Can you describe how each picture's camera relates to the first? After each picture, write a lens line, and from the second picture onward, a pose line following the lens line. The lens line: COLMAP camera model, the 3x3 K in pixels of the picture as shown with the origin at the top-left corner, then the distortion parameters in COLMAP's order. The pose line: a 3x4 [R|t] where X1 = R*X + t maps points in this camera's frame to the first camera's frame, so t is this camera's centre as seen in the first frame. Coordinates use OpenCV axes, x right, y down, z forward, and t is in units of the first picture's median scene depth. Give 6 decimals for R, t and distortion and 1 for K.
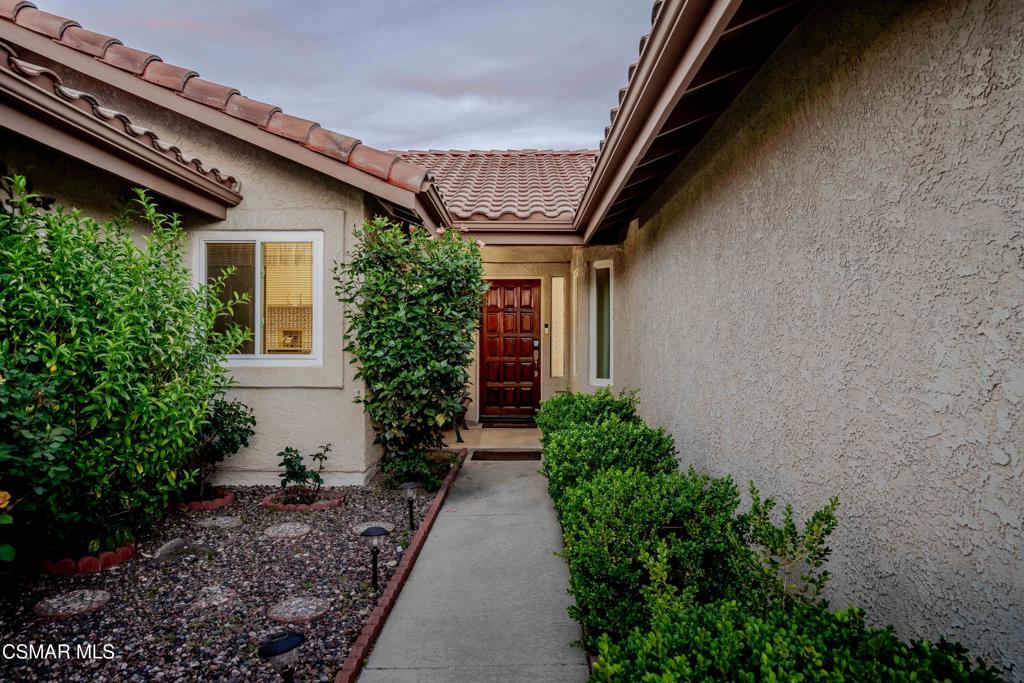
lens RADIAL K [[657.6, 0, 512.0], [0, 657.6, 341.5], [0, 0, 1]] dist [0.002397, 0.000686]
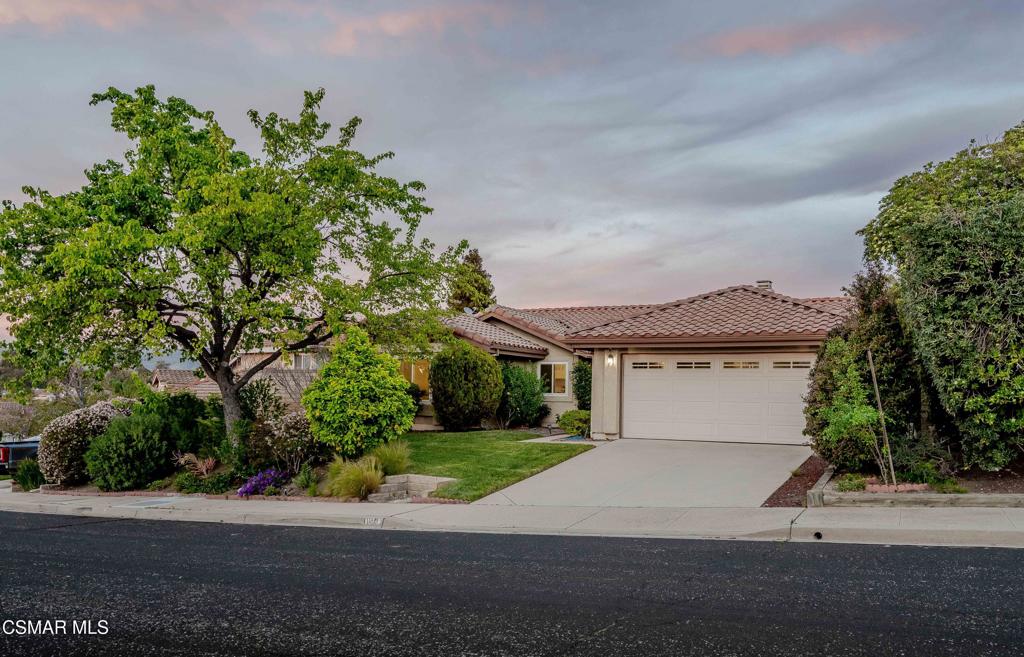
lens RADIAL K [[832.4, 0, 514.9], [0, 832.4, 389.6], [0, 0, 1]] dist [0.053328, 0.000215]
pose [[0.898317, 0.011027, -0.439209, 1.673504], [-0.011585, 0.999932, 0.001410, -0.004621], [0.439195, 0.003822, 0.898384, -3.735680]]
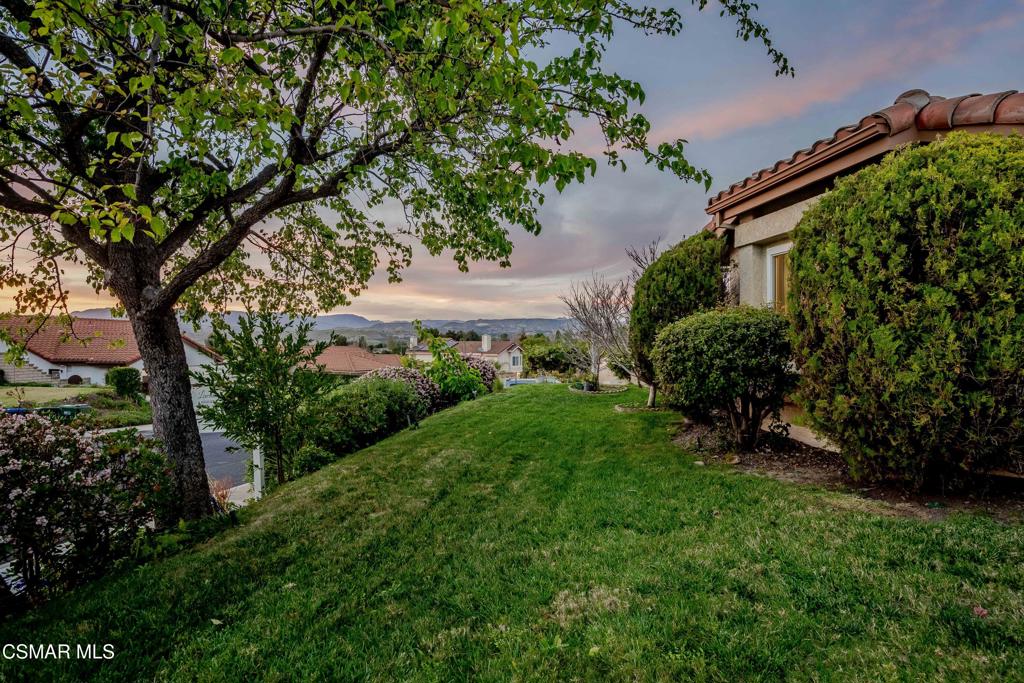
lens RADIAL K [[560.0, 0, 512.0], [0, 560.0, 341.5], [0, 0, 1]] dist [-0.000696, -0.000020]
pose [[0.180704, -0.004035, -0.983529, 0.052776], [0.005459, 0.999980, -0.003100, 0.027858], [0.983522, -0.004809, 0.180722, -0.456843]]
